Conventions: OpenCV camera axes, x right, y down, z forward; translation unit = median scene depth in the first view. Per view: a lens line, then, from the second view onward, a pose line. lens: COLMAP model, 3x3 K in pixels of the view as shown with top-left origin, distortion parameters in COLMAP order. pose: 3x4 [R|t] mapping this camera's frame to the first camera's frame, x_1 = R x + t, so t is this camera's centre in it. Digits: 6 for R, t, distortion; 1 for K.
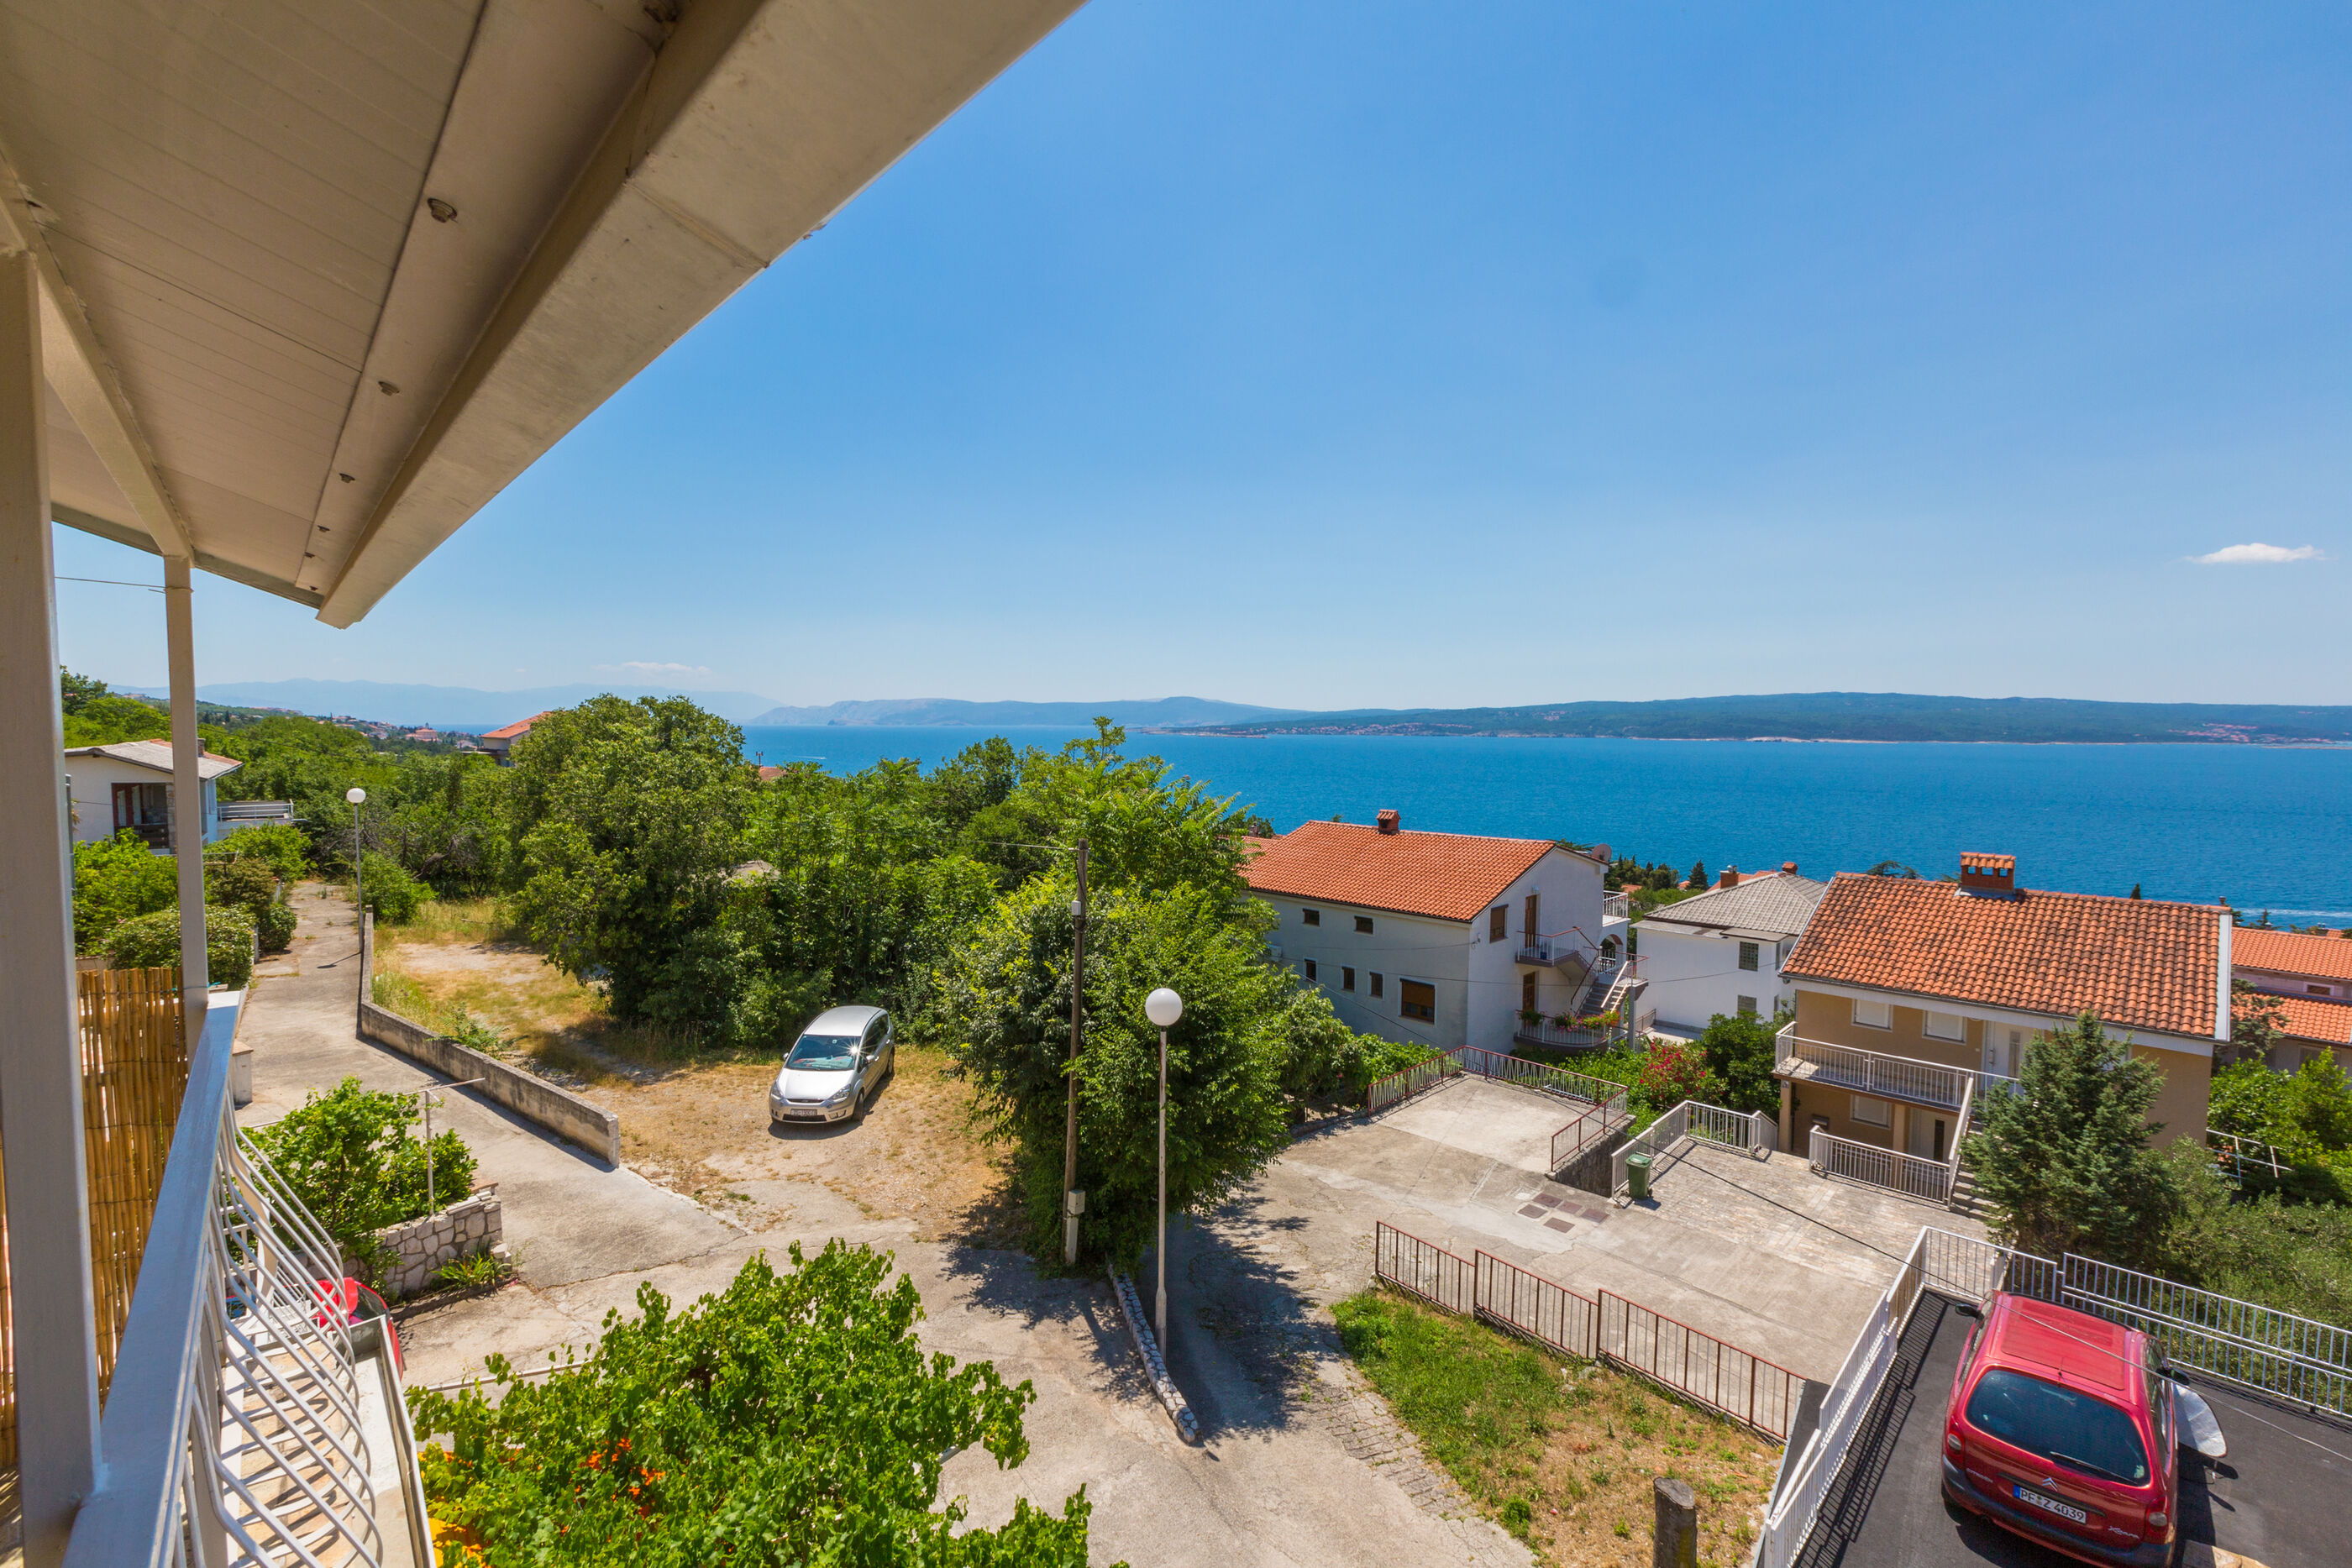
lens RADIAL K [[1082.2, 0, 1184.0], [0, 1082.2, 791.5], [0, 0, 1]] dist [-0.000533, -0.000609]
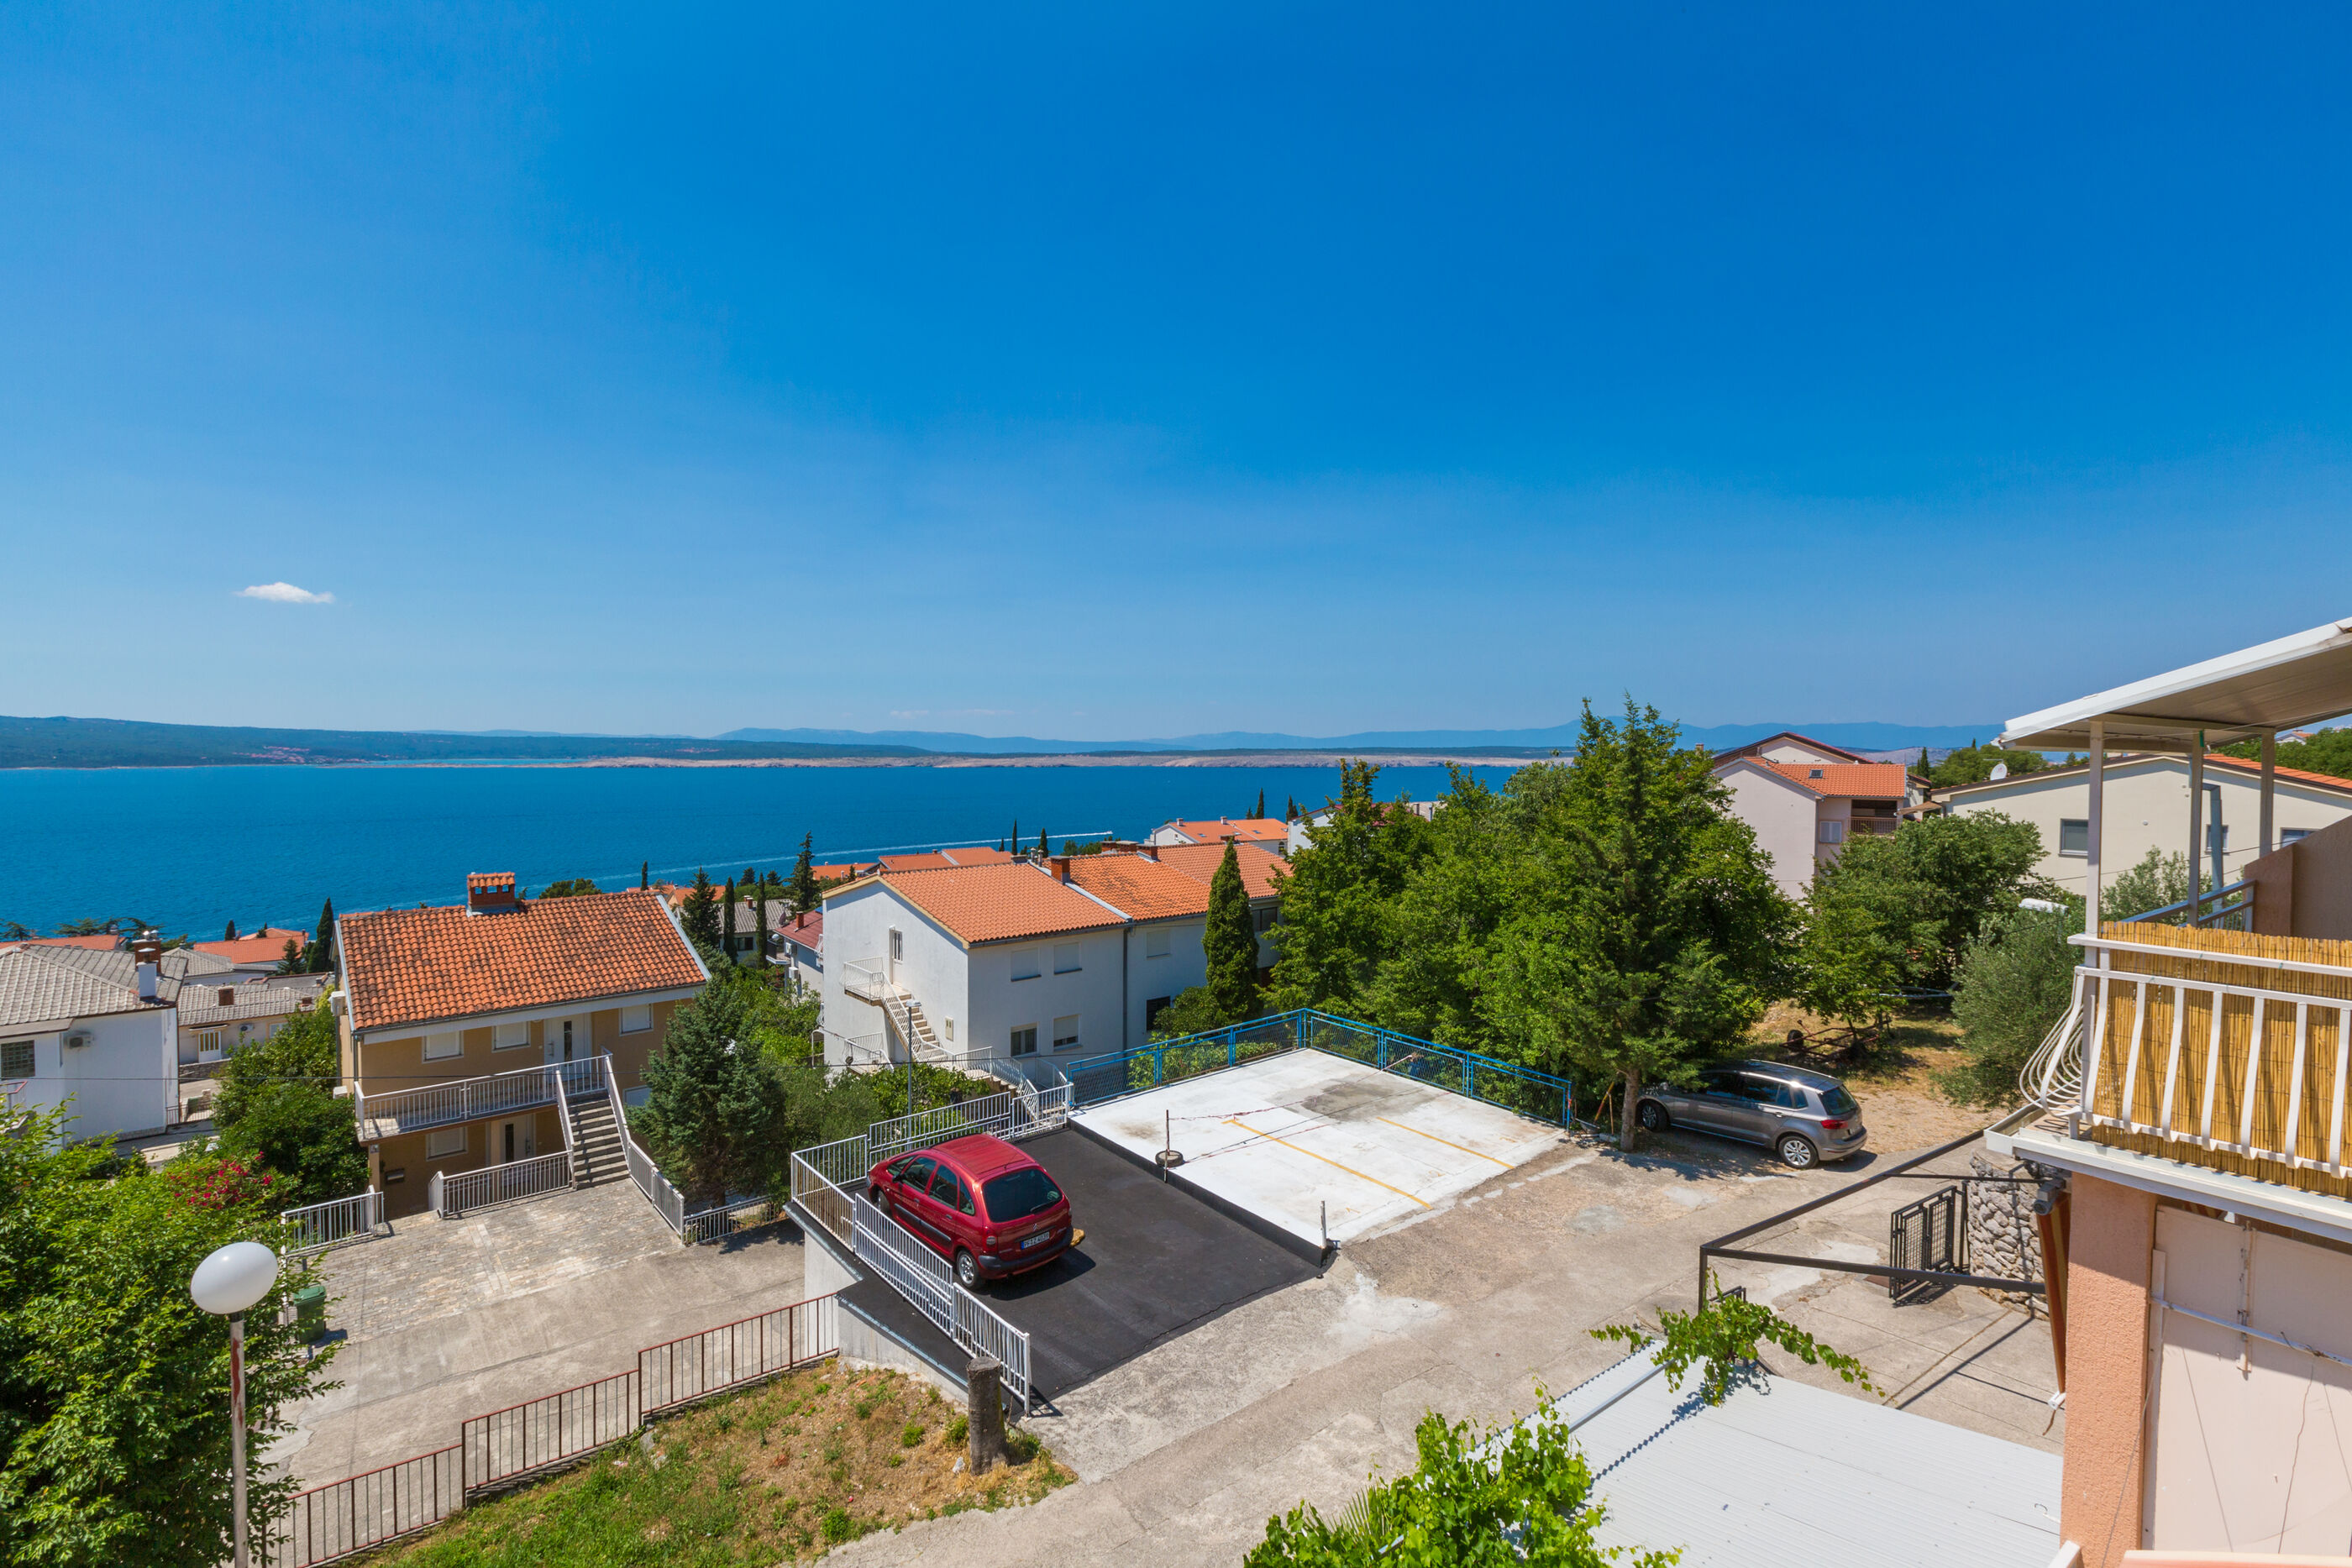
lens RADIAL K [[1071.2, 0, 1163.4], [0, 1071.2, 790.8], [0, 0, 1]] dist [-0.000461, -0.000177]
pose [[0.057547, -0.043289, 0.997404, -0.299355], [0.061867, 0.997294, 0.039714, -0.027376], [-0.996424, 0.059421, 0.060069, 0.258741]]
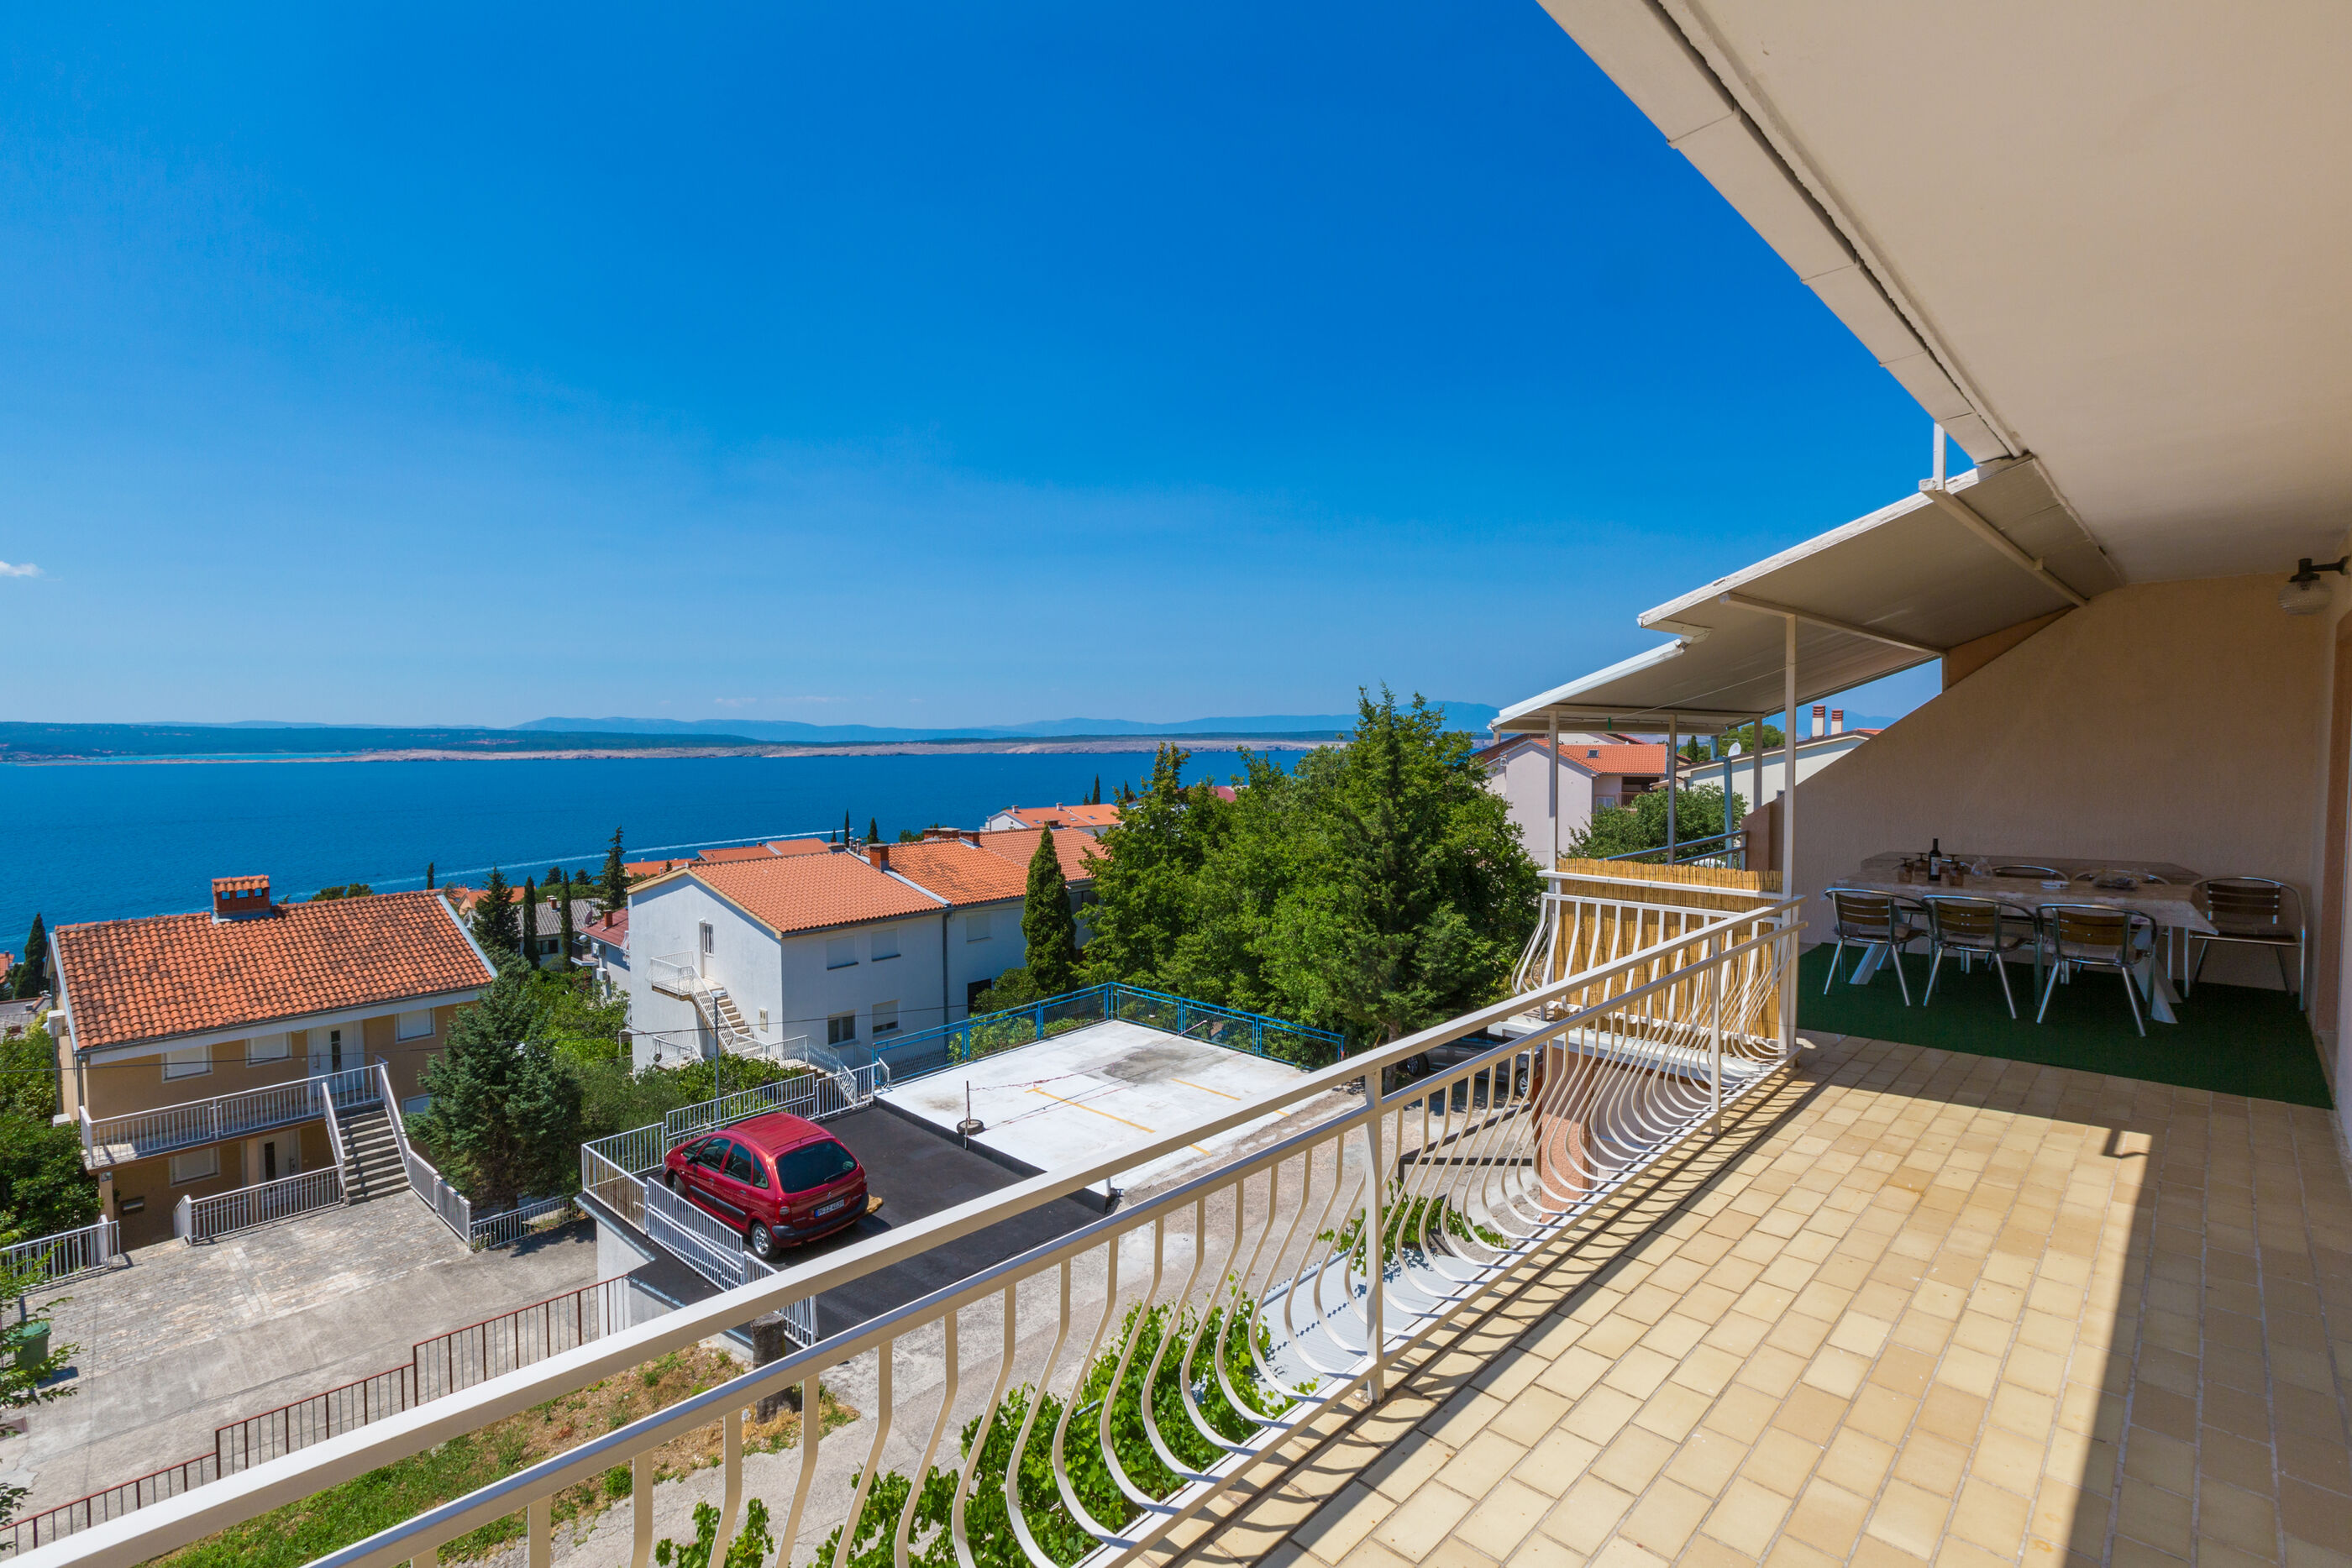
lens RADIAL K [[1082.2, 0, 1184.0], [0, 1082.2, 791.5], [0, 0, 1]] dist [-0.000533, -0.000609]
pose [[-0.097112, -0.055829, 0.993706, -0.352401], [0.069371, 0.995618, 0.062716, -0.024856], [-0.992853, 0.075025, -0.092814, 0.215013]]
